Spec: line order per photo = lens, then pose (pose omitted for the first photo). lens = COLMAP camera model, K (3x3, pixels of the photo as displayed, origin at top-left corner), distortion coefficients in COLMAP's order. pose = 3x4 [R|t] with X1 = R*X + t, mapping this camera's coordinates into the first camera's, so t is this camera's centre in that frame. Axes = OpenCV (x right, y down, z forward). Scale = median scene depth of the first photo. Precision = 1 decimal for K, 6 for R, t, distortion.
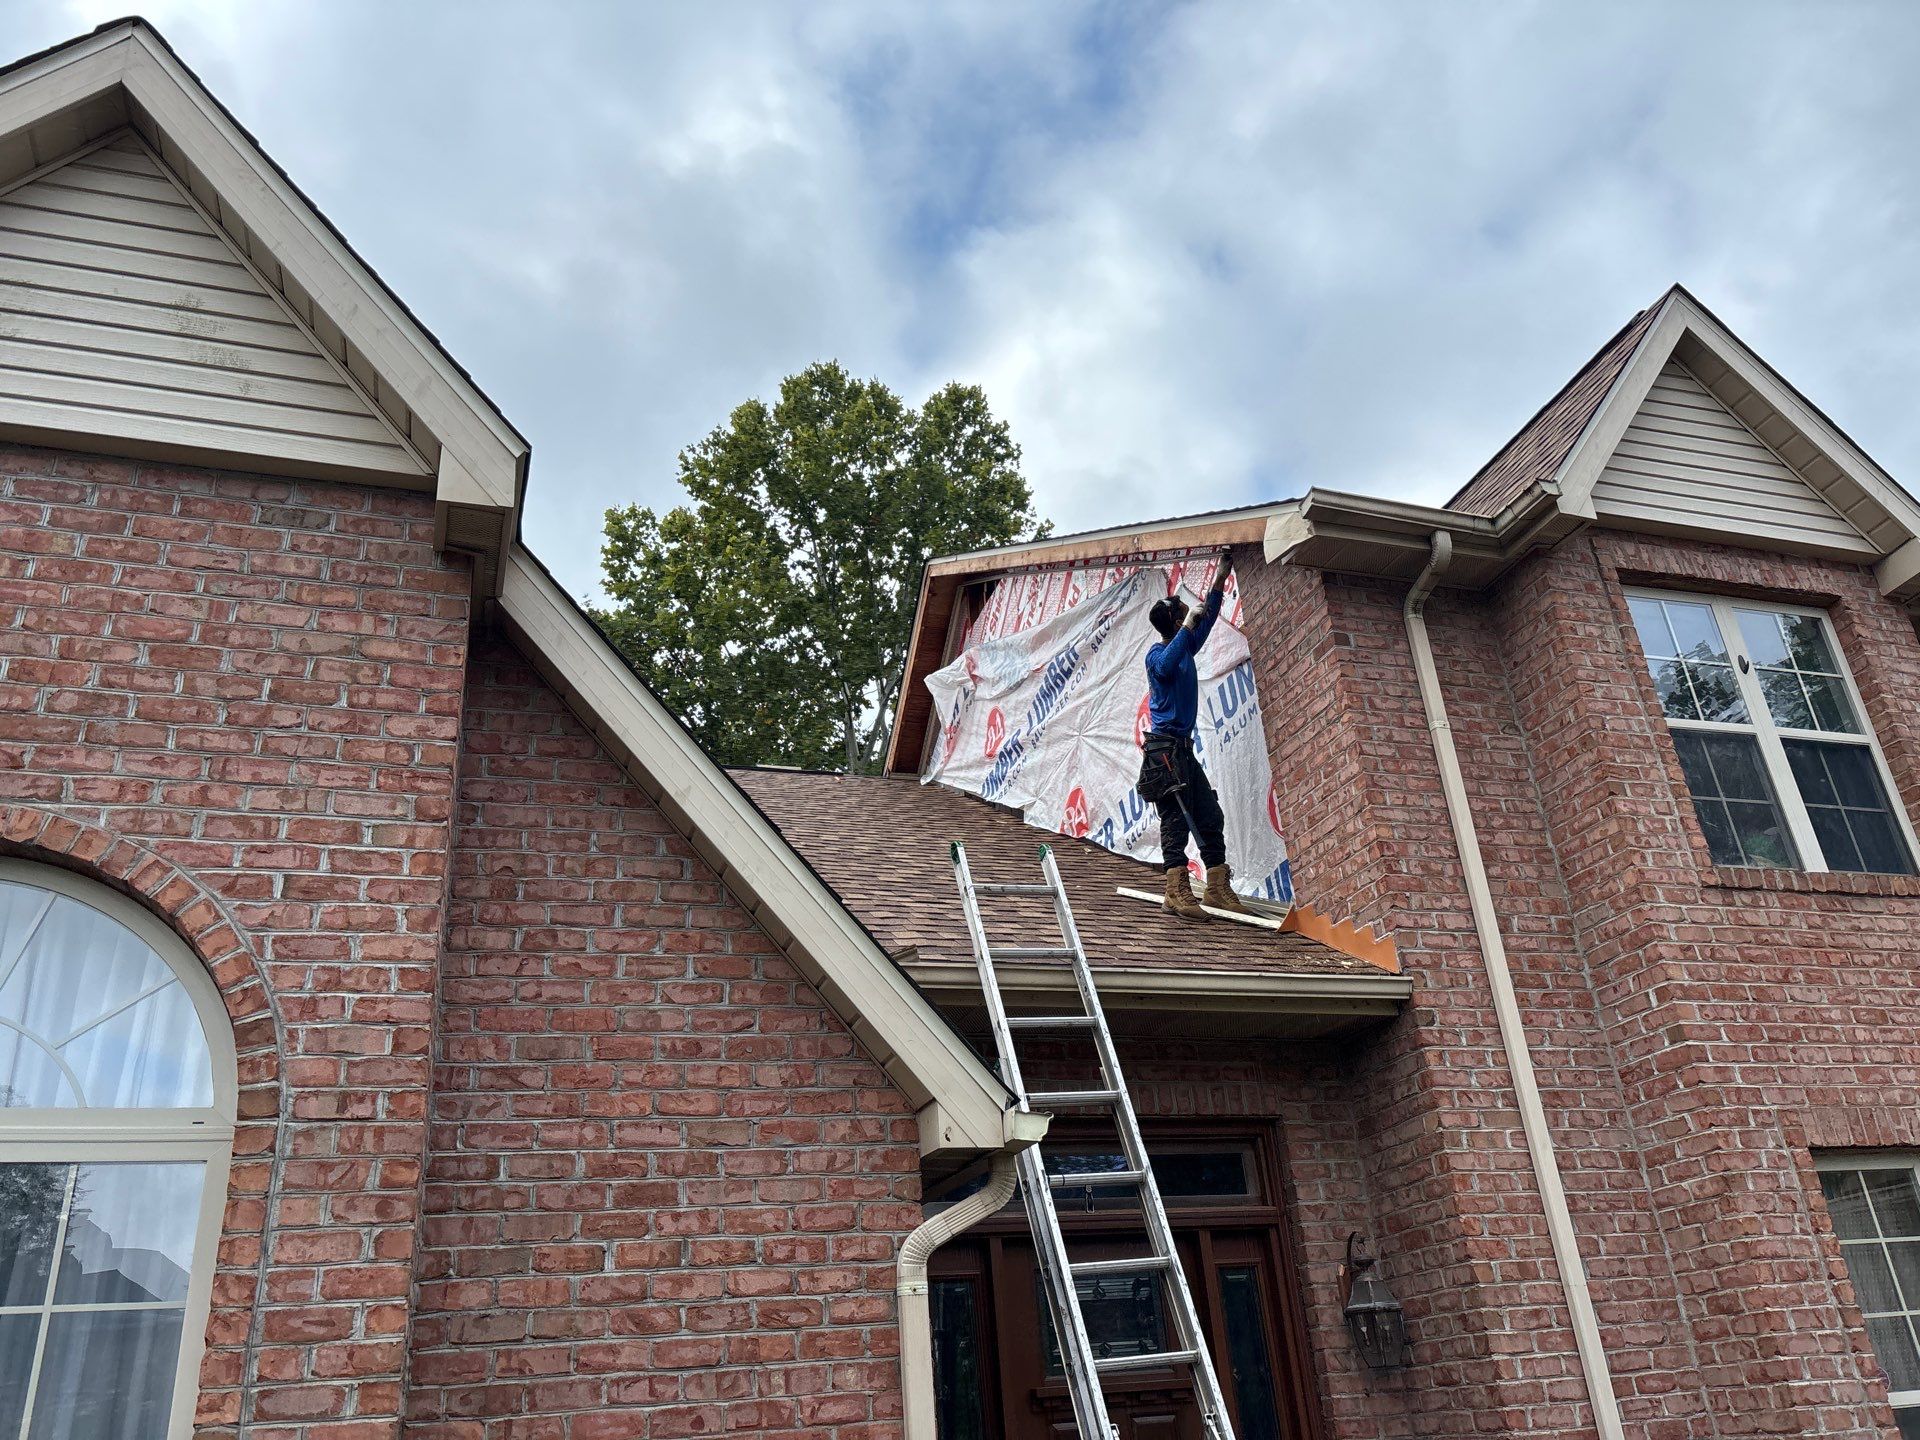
lens RADIAL K [[1448.1, 0, 952.7], [0, 1448.1, 723.8], [0, 0, 1]] dist [0.047599, -0.061702]
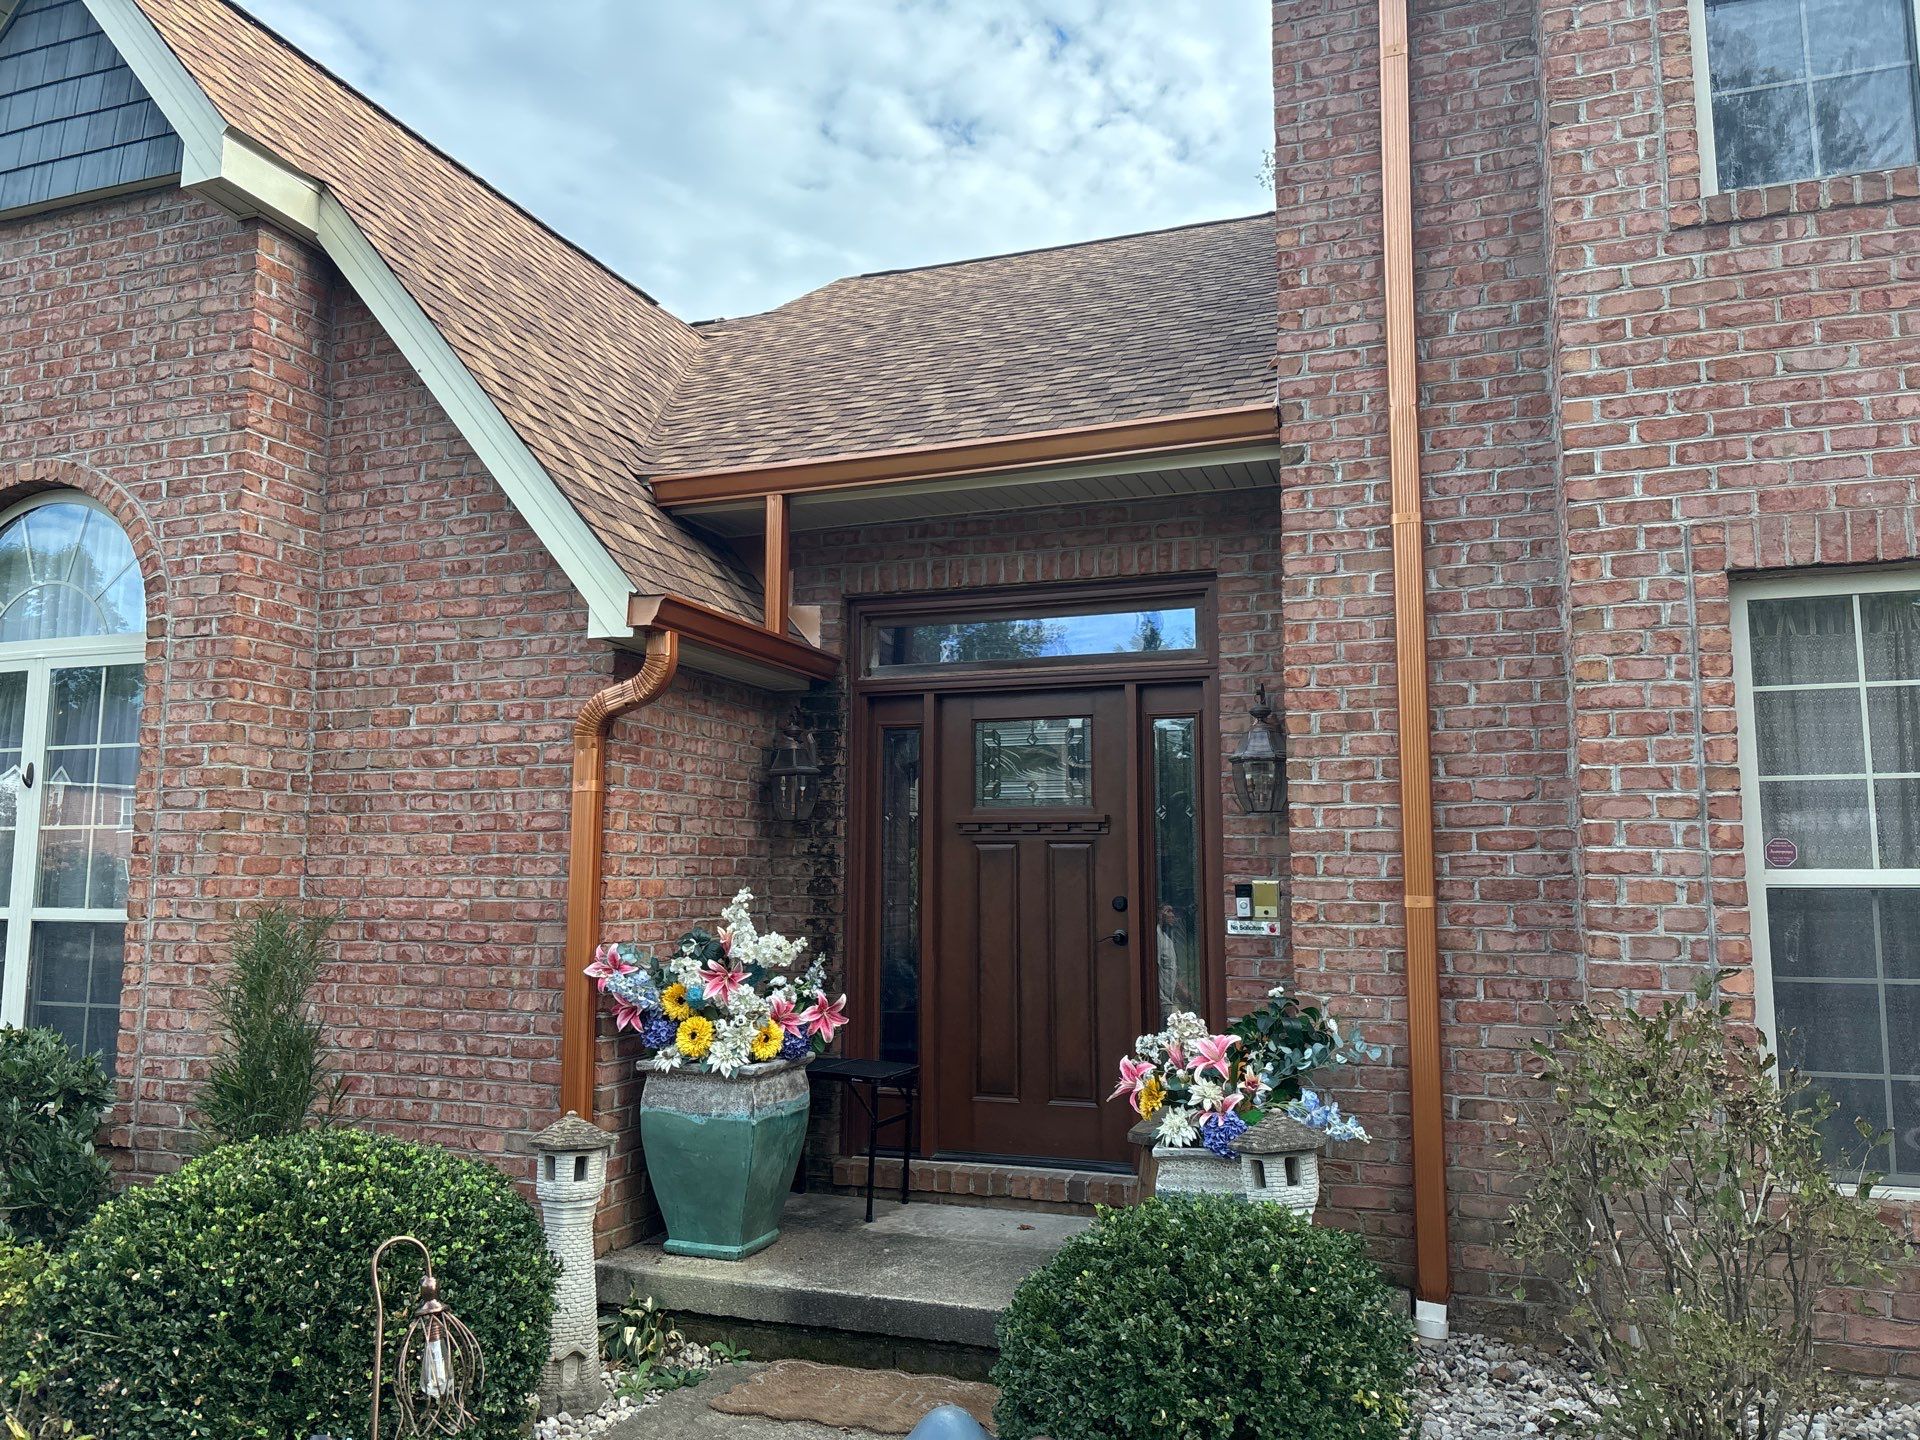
lens RADIAL K [[1448.1, 0, 957.7], [0, 1448.1, 711.8], [0, 0, 1]] dist [0.047599, -0.061702]
pose [[0.785007, -0.001137, -0.619486, 0.783628], [0.222405, 0.933848, 0.280115, 0.059367], [0.578187, -0.357669, 0.733330, 0.194210]]
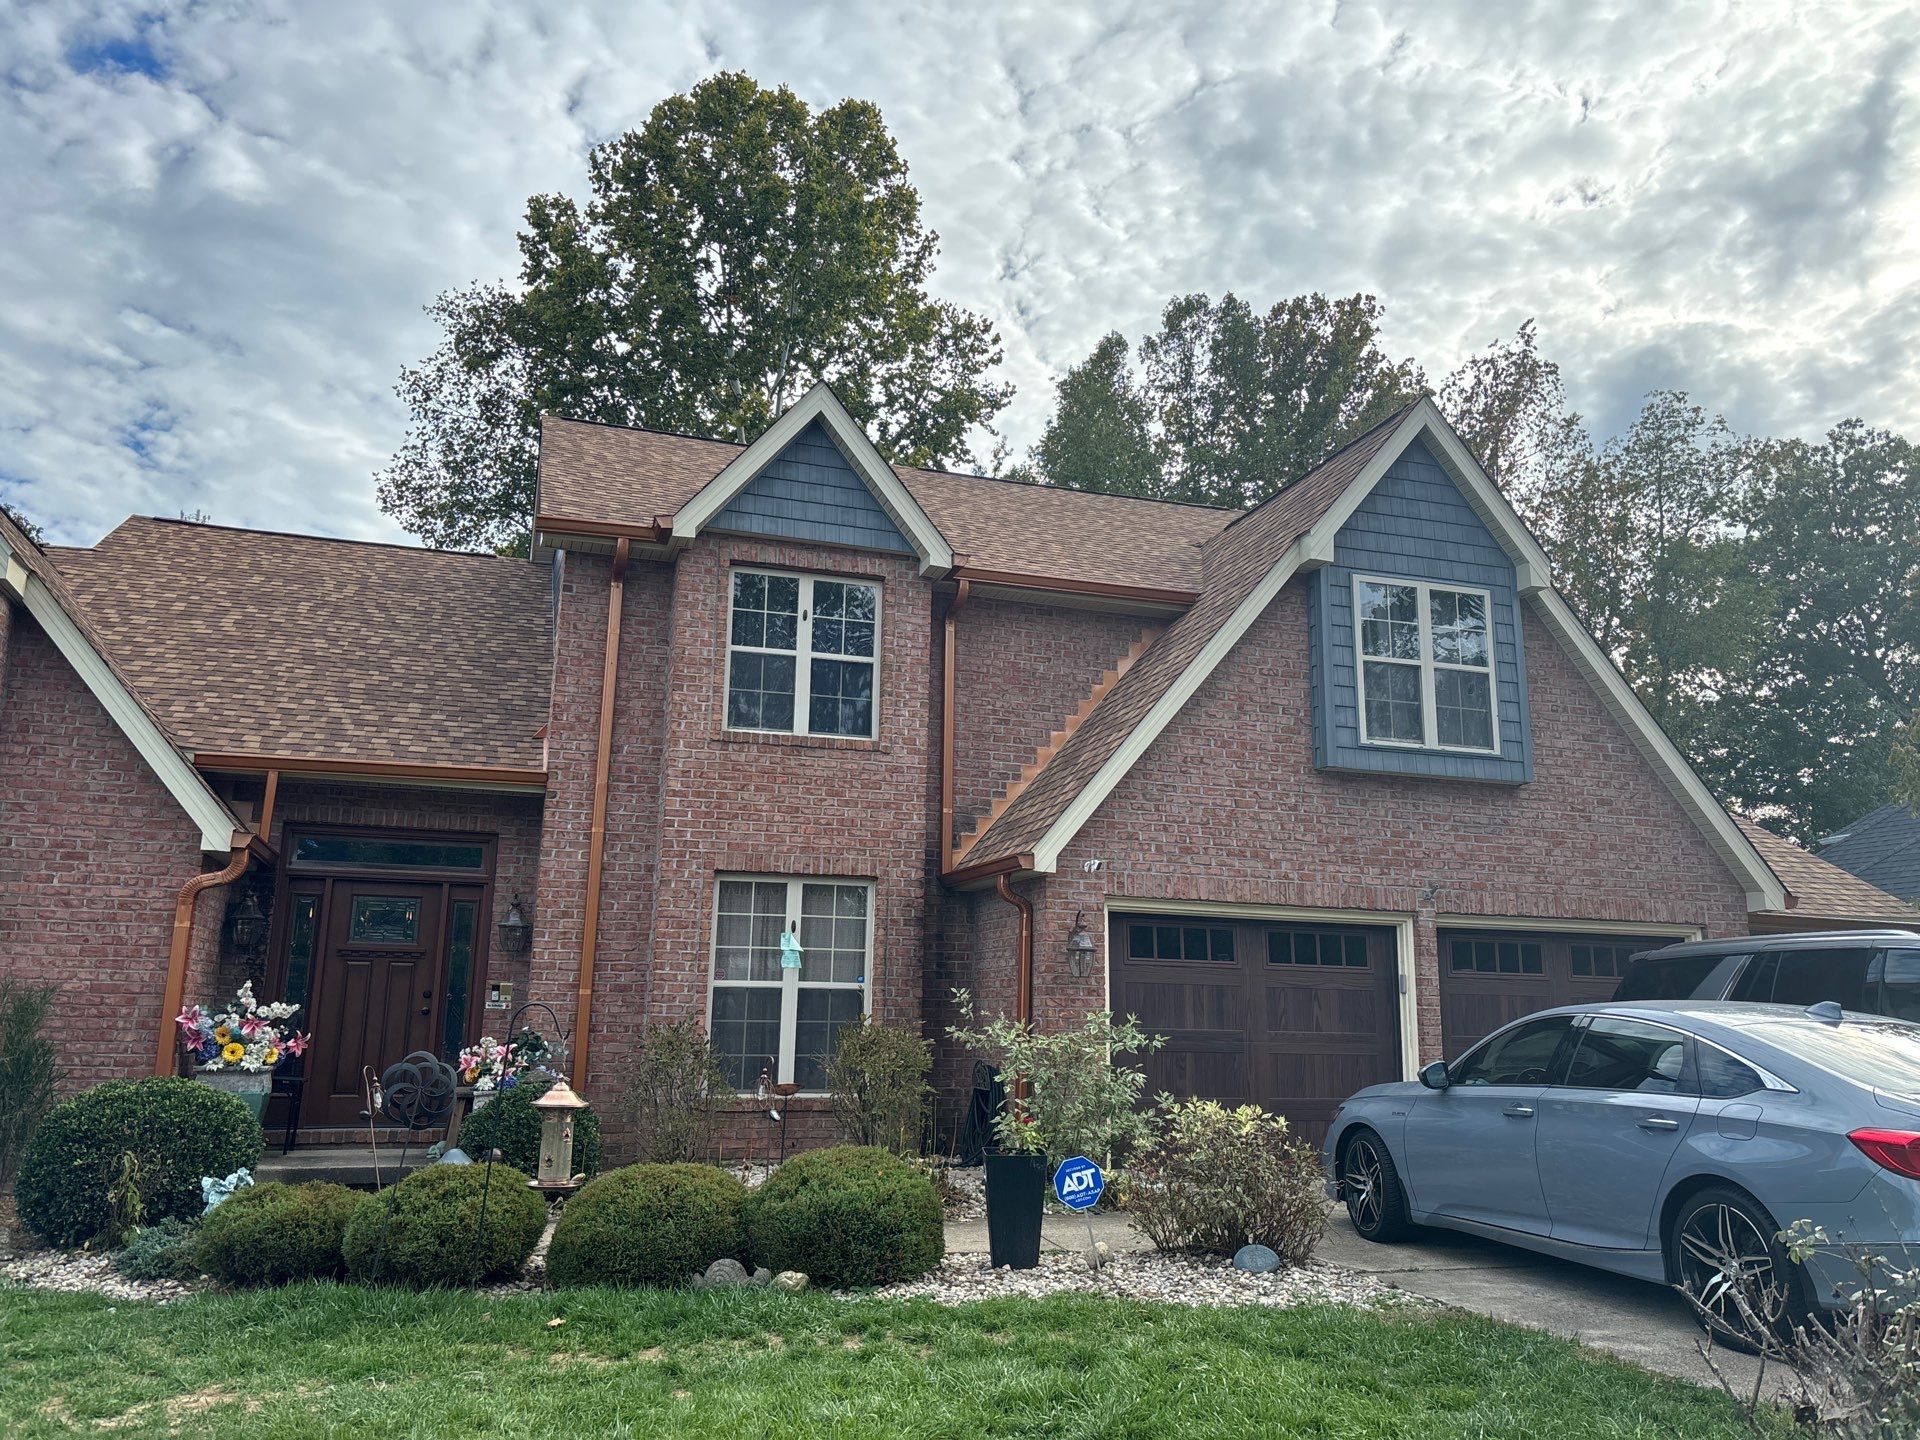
lens RADIAL K [[1448.1, 0, 972.1], [0, 1448.1, 699.1], [0, 0, 1]] dist [0.047599, -0.061702]
pose [[0.996295, 0.085209, -0.011634, 1.012833], [-0.080030, 0.968140, 0.237276, -0.500721], [0.031481, -0.235466, 0.971373, -1.013993]]
